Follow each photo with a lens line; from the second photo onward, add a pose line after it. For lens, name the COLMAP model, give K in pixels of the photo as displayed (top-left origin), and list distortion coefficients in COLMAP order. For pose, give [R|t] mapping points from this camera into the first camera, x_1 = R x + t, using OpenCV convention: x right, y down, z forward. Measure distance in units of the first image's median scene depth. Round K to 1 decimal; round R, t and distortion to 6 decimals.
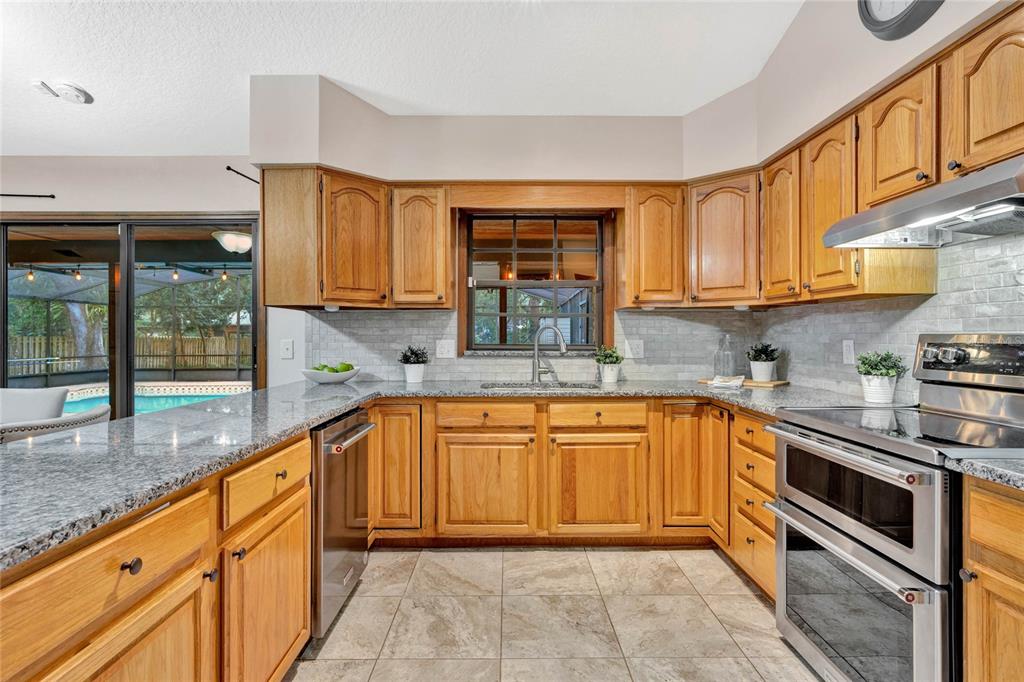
lens RADIAL K [[497.9, 0, 510.6], [0, 497.9, 344.9], [0, 0, 1]] dist [0.005500, 0.001028]
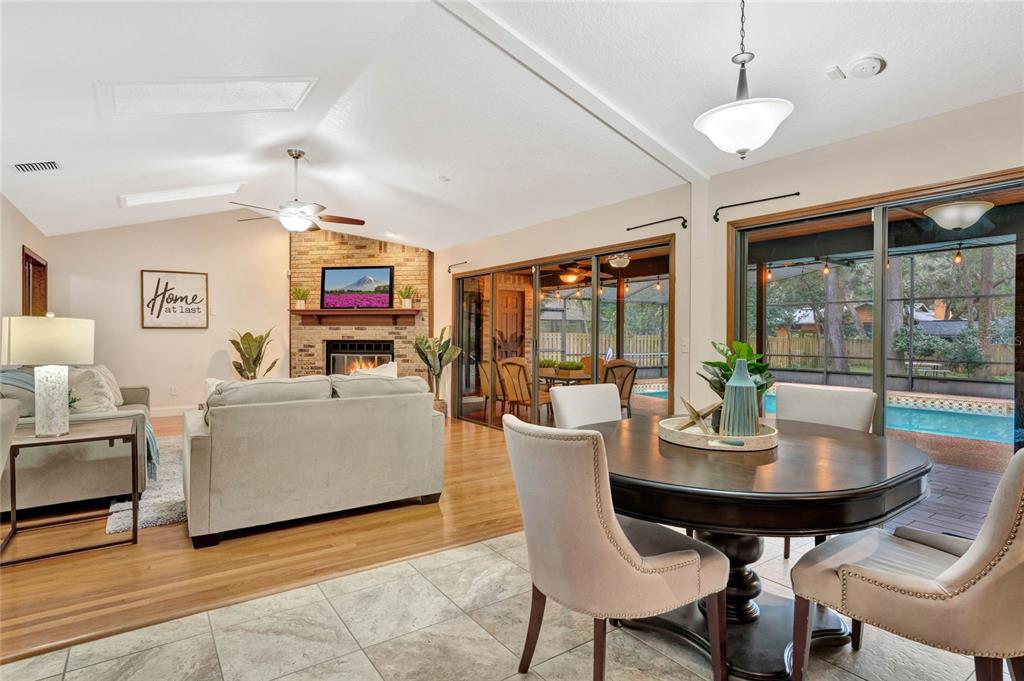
lens RADIAL K [[520.8, 0, 506.7], [0, 520.8, 338.1], [0, 0, 1]] dist [-0.000280, 0.000321]
pose [[0.565059, 0.009267, -0.824998, -0.362970], [-0.019223, 0.999813, -0.001936, -0.000517], [0.824827, 0.016953, 0.565132, -0.040502]]
